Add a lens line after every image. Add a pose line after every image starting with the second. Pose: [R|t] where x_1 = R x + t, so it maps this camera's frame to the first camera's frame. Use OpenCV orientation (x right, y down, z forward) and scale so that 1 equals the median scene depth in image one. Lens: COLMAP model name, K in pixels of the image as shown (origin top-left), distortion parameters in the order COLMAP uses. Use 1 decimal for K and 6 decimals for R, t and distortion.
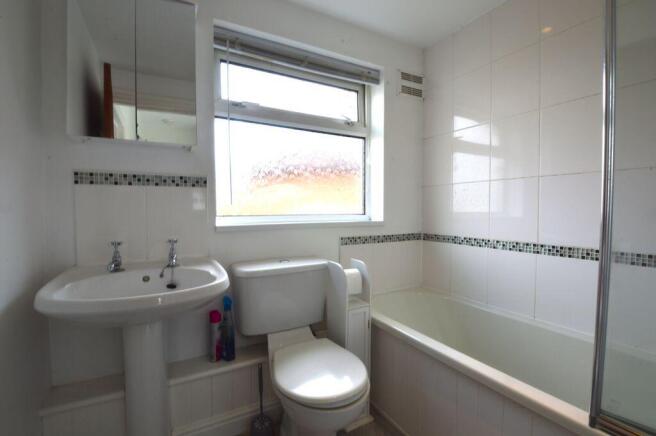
lens RADIAL K [[296.4, 0, 328.0], [0, 296.4, 218.0], [0, 0, 1]] dist [-0.002412, -0.013402]
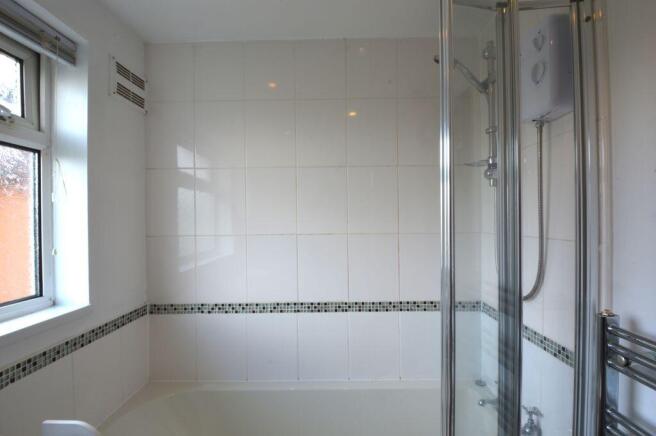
lens RADIAL K [[296.4, 0, 328.0], [0, 296.4, 218.0], [0, 0, 1]] dist [-0.002412, -0.013402]
pose [[0.496665, 0.007535, 0.867909, -0.074337], [0.036372, 0.998903, -0.029486, -0.119116], [-0.867180, 0.046212, 0.495847, 0.302324]]
